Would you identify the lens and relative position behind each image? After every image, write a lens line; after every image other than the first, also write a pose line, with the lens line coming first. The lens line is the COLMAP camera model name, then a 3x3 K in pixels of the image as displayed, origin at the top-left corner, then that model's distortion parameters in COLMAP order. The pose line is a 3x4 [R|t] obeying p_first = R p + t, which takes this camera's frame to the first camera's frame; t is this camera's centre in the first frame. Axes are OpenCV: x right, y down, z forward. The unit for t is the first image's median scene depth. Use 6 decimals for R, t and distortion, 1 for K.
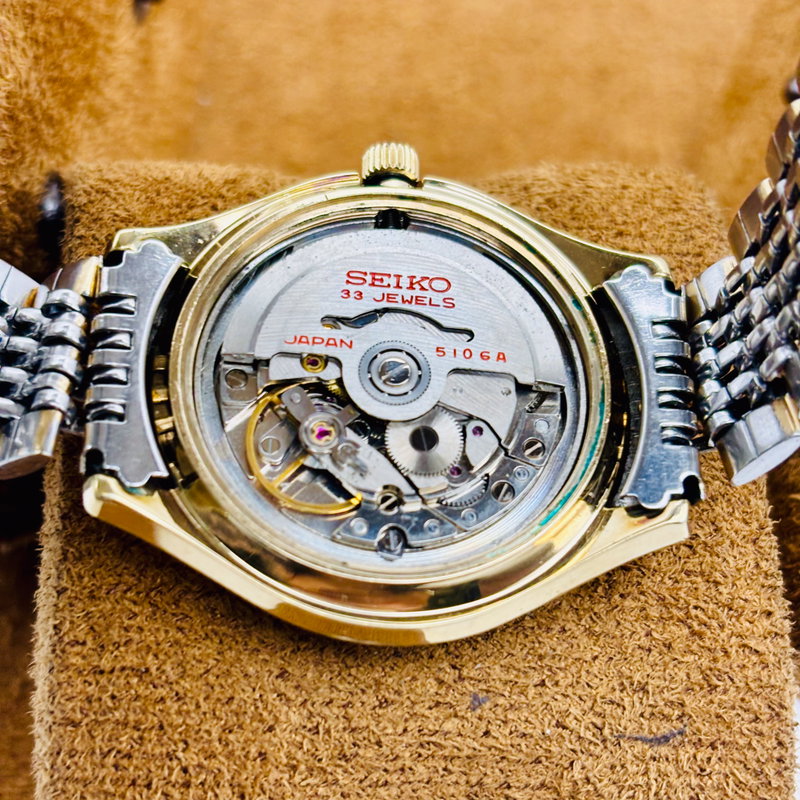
lens RADIAL K [[1824.1, 0, 398.7], [0, 1824.1, 424.3], [0, 0, 1]] dist [0.003501, -0.446806]
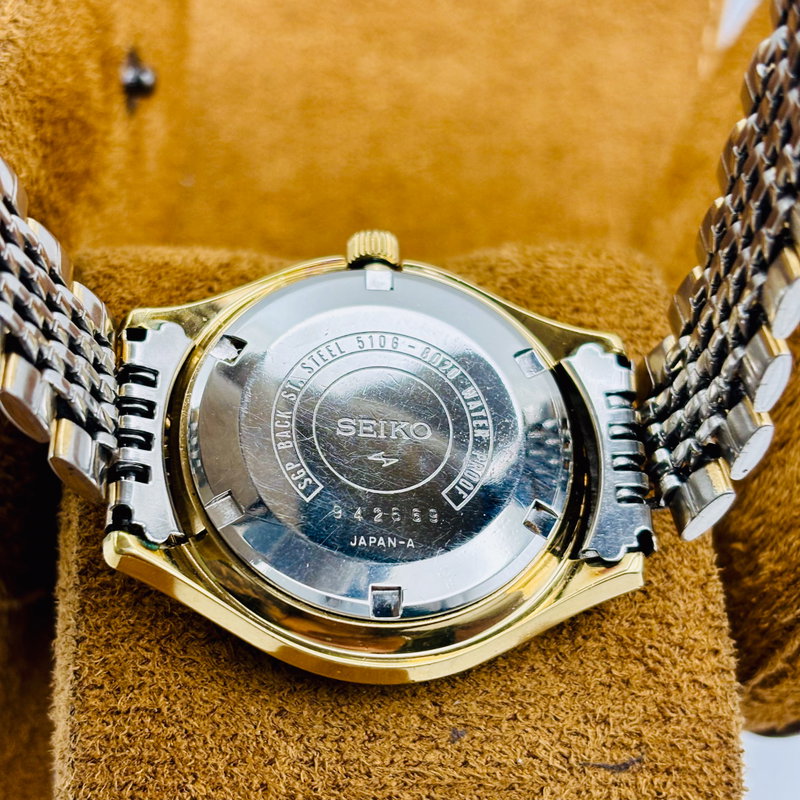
lens RADIAL K [[1870.1, 0, 399.3], [0, 1870.1, 379.4], [0, 0, 1]] dist [-0.013531, -0.297393]
pose [[0.999512, -0.010155, 0.029557, -0.022817], [0.011576, 0.998765, -0.048316, -0.009525], [-0.029029, 0.048635, 0.998395, -0.144749]]
